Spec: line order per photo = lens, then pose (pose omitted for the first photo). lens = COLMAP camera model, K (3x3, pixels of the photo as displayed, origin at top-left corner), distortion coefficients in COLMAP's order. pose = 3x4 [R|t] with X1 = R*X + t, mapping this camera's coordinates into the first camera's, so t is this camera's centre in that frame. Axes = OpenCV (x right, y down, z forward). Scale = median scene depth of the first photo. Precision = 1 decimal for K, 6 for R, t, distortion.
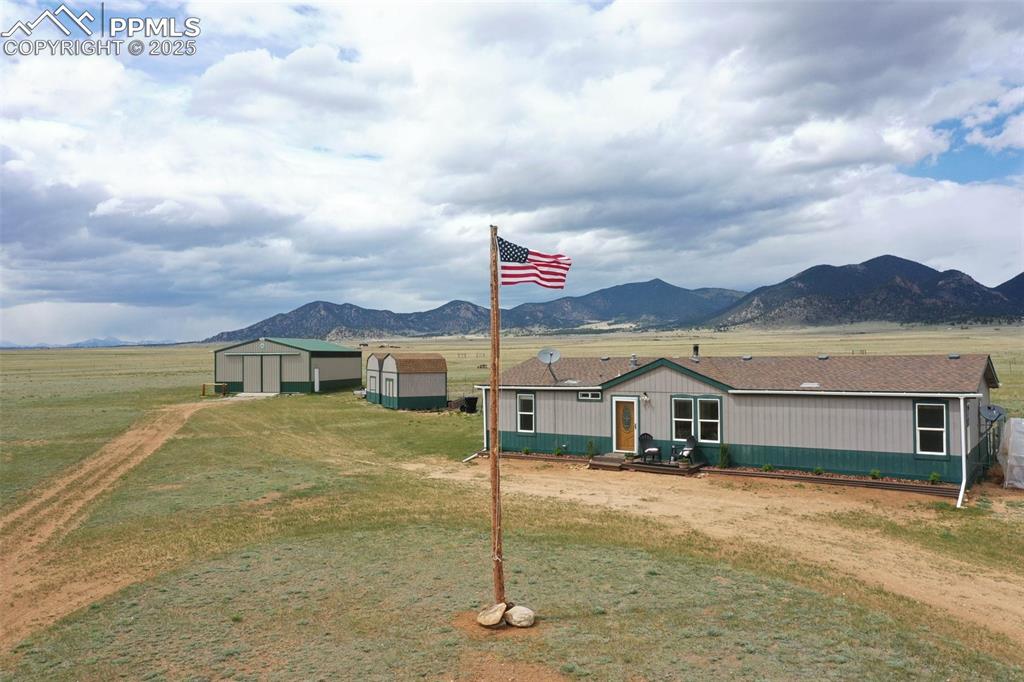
lens RADIAL K [[810.3, 0, 519.9], [0, 810.3, 342.5], [0, 0, 1]] dist [-0.026337, 0.003080]
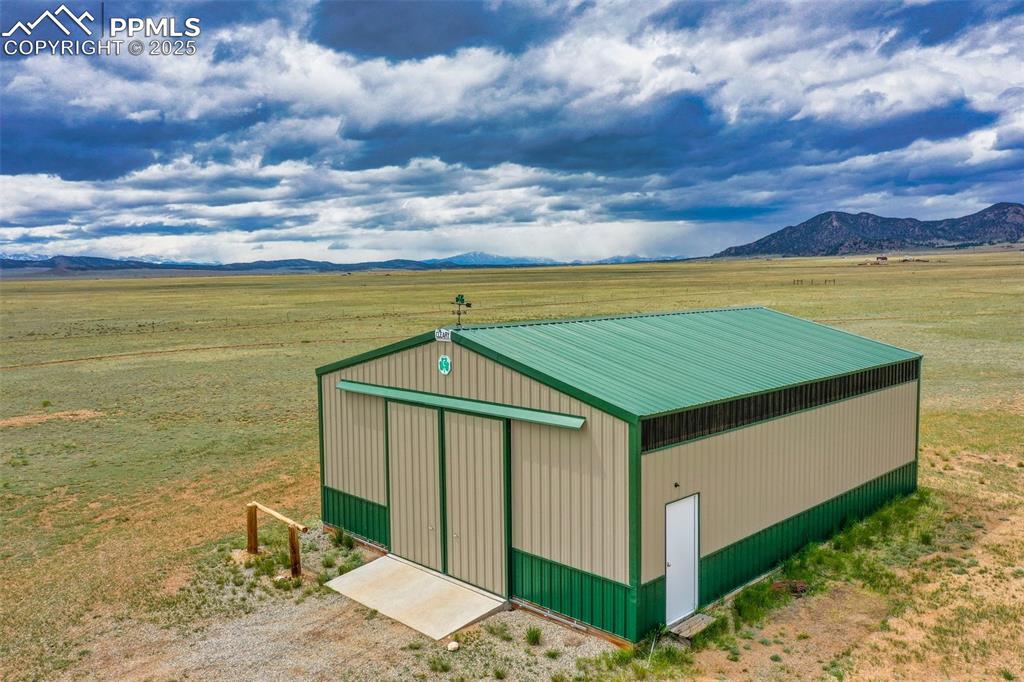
lens RADIAL K [[810.3, 0, 510.6], [0, 810.3, 345.2], [0, 0, 1]] dist [-0.001722, 0.009907]
pose [[0.815234, 0.047286, -0.577198, -0.034018], [0.015809, 0.994473, 0.103800, -0.004497], [0.578916, -0.093746, 0.809980, 0.159361]]
